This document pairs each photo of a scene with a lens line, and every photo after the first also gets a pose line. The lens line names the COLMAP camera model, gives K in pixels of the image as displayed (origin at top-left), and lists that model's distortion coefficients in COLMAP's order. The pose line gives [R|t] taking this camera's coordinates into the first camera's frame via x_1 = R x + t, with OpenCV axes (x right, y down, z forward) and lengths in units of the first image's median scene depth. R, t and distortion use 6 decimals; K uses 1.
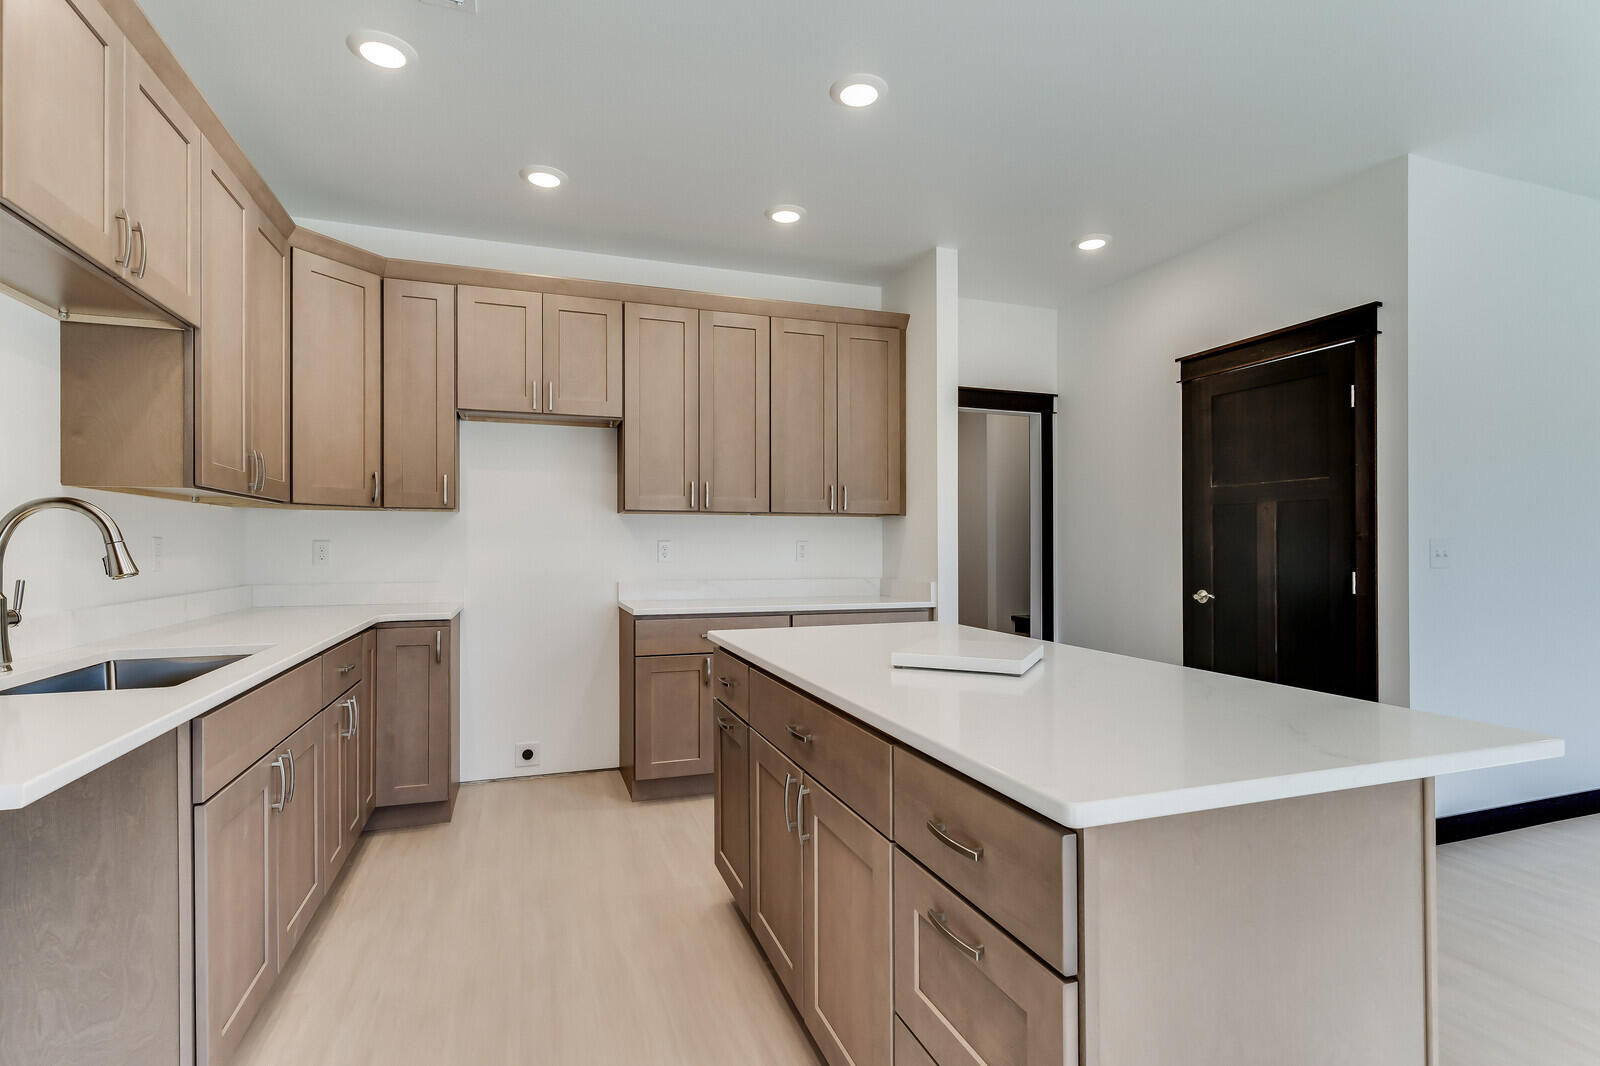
lens RADIAL K [[775.0, 0, 799.1], [0, 775.0, 542.7], [0, 0, 1]] dist [0.000690, 0.000232]
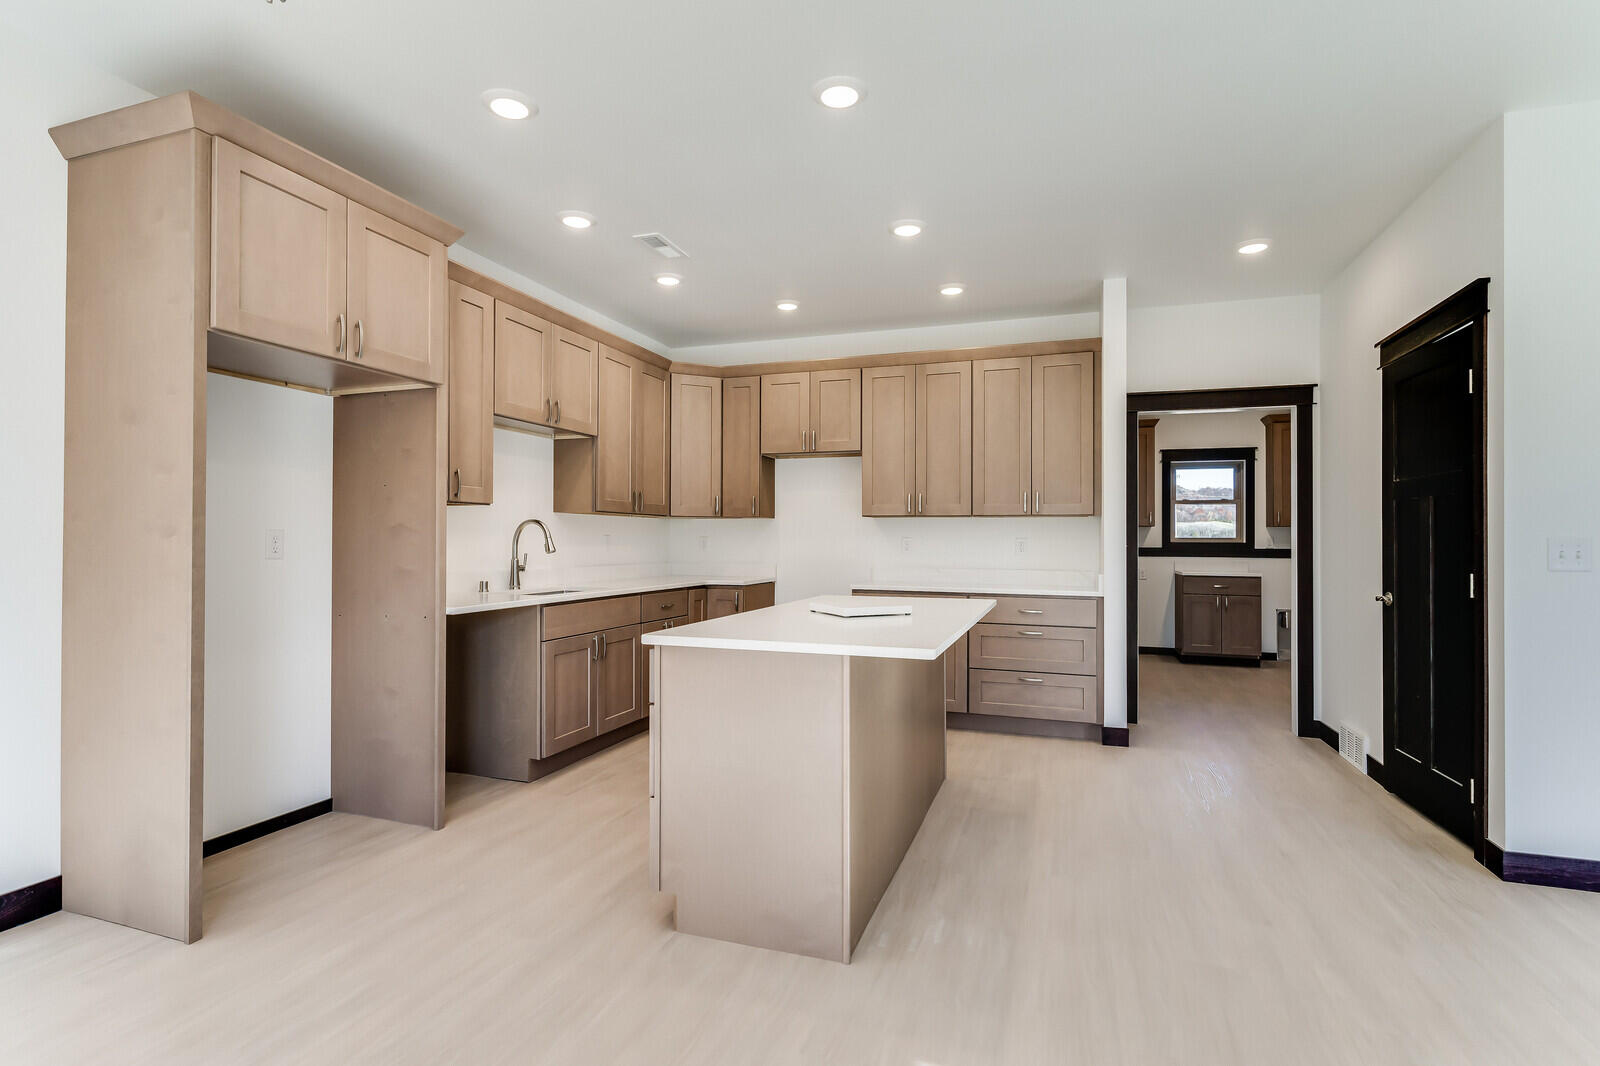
lens RADIAL K [[775.0, 0, 799.1], [0, 775.0, 542.7], [0, 0, 1]] dist [0.000690, 0.000232]
pose [[0.779418, 0.007030, -0.626464, 0.575988], [-0.003517, 0.999970, 0.006845, -0.001904], [0.626494, -0.003132, 0.779420, -0.176293]]
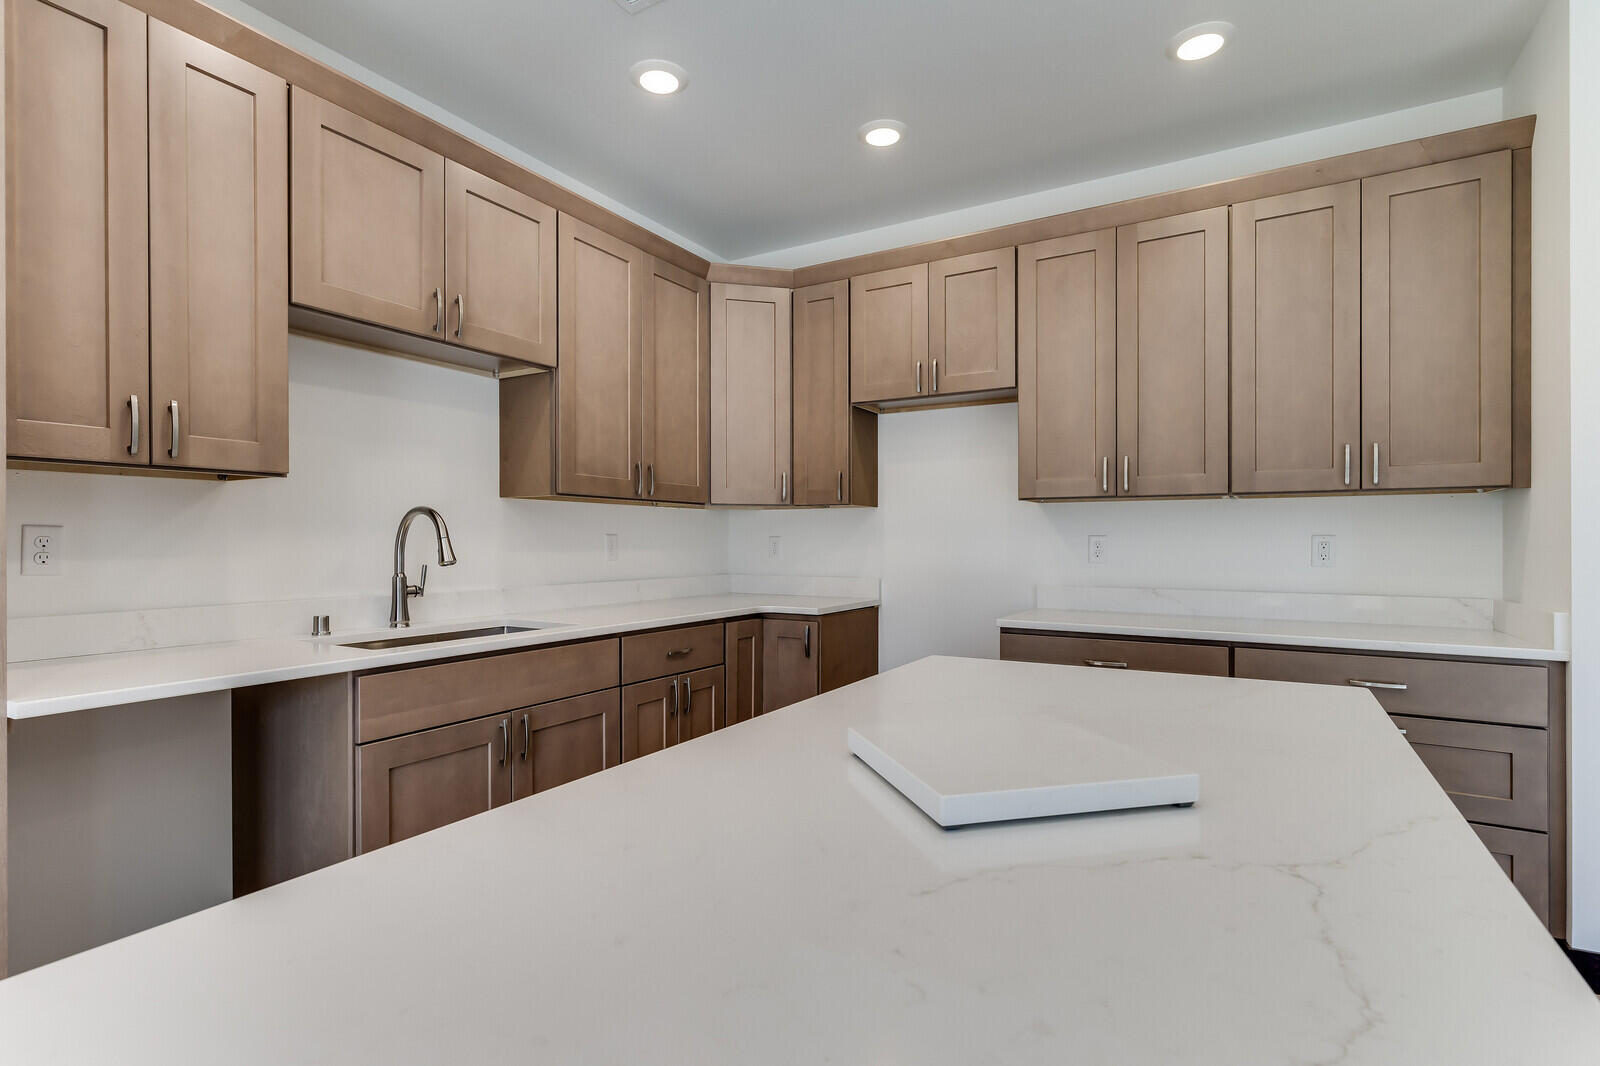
lens RADIAL K [[775.0, 0, 799.1], [0, 775.0, 542.7], [0, 0, 1]] dist [0.000690, 0.000232]
pose [[0.640545, 0.002750, -0.767915, 0.261130], [0.001257, 0.999988, 0.004629, 0.000923], [0.767919, -0.003930, 0.640535, 0.293327]]
